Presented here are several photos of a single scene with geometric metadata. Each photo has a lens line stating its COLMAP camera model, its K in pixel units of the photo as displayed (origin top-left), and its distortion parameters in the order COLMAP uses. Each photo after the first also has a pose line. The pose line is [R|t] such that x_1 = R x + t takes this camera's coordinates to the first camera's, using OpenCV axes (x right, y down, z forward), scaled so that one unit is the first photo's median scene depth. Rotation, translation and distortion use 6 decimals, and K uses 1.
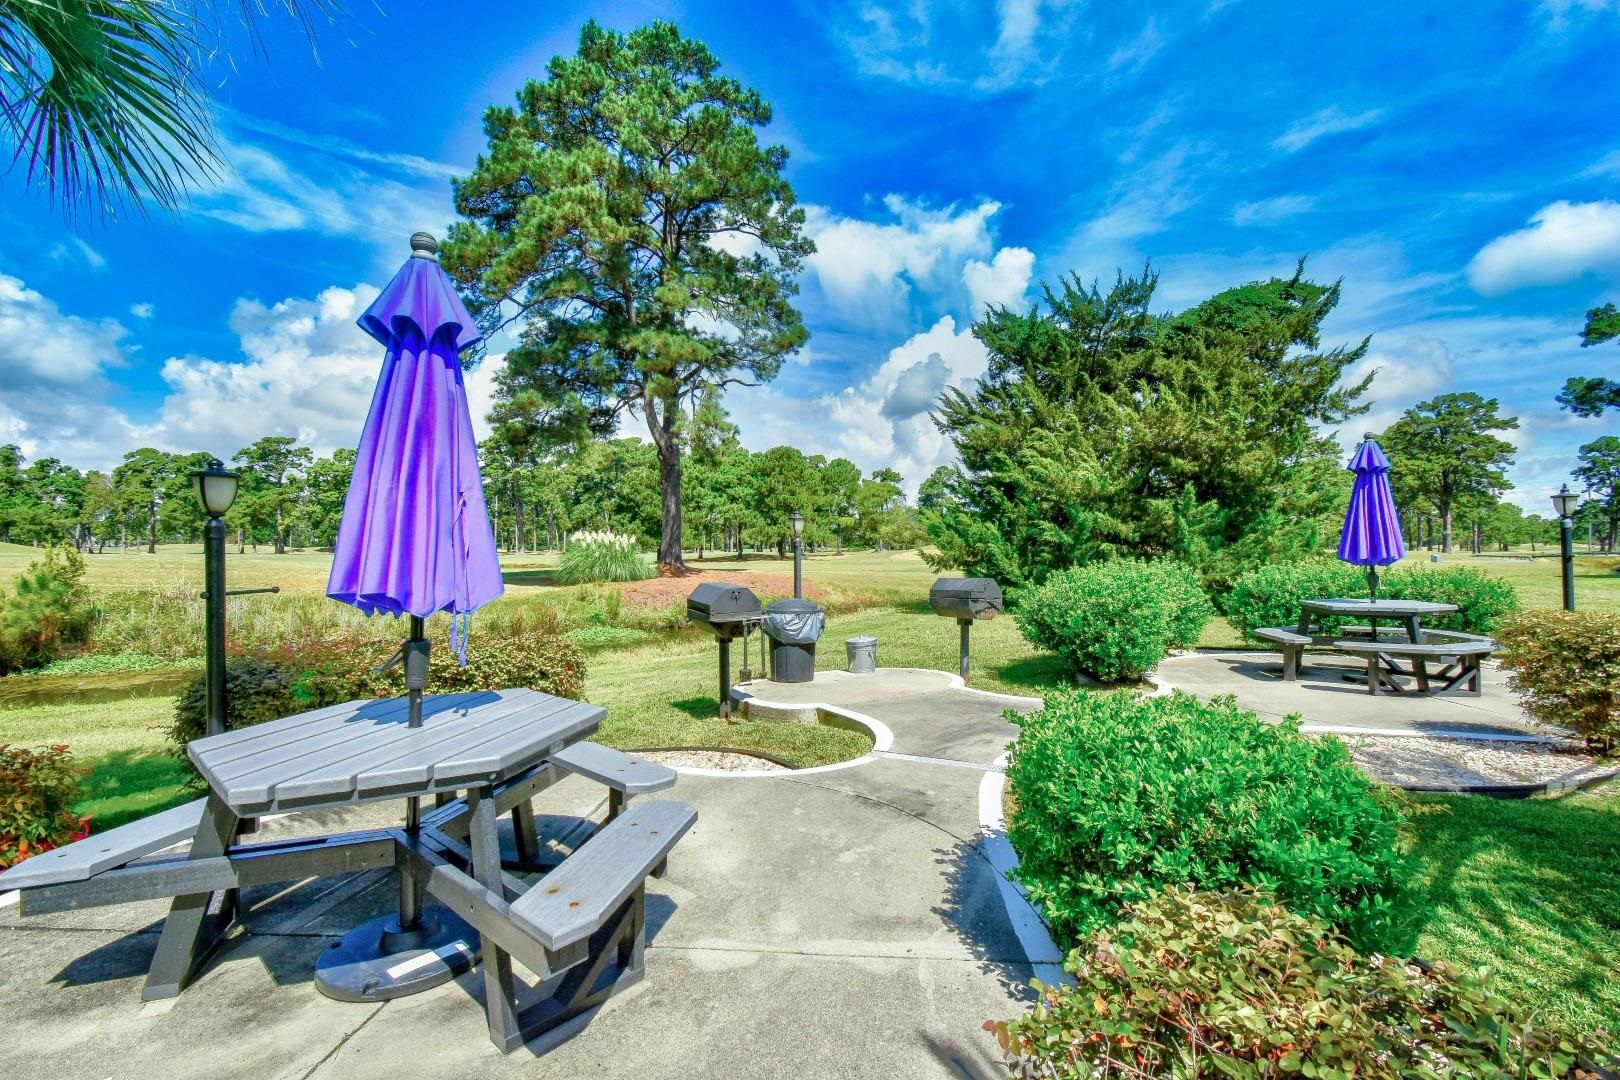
lens RADIAL K [[722.2, 0, 812.0], [0, 722.2, 529.6], [0, 0, 1]] dist [0.001252, -0.006914]
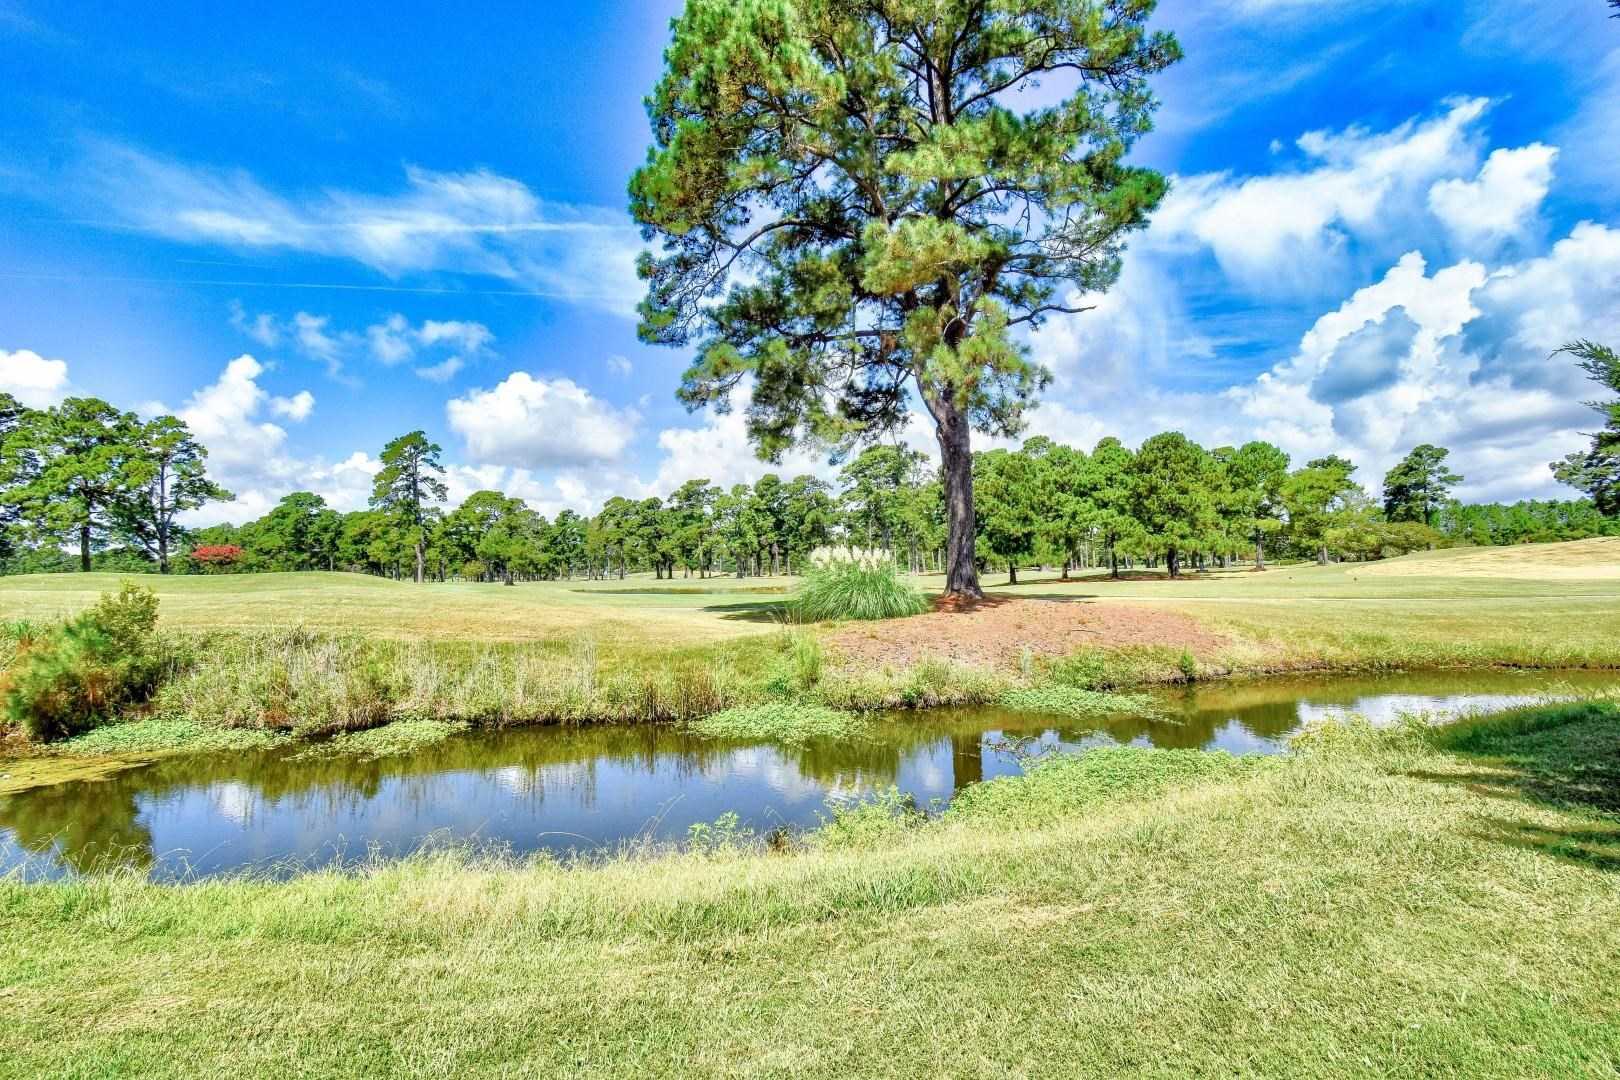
lens RADIAL K [[722.2, 0, 812.0], [0, 722.2, 529.6], [0, 0, 1]] dist [0.001252, -0.006914]
pose [[0.867141, -0.047667, -0.495776, 0.008017], [0.034592, 0.998770, -0.035524, 0.003544], [0.496860, 0.013654, 0.867724, 0.127223]]
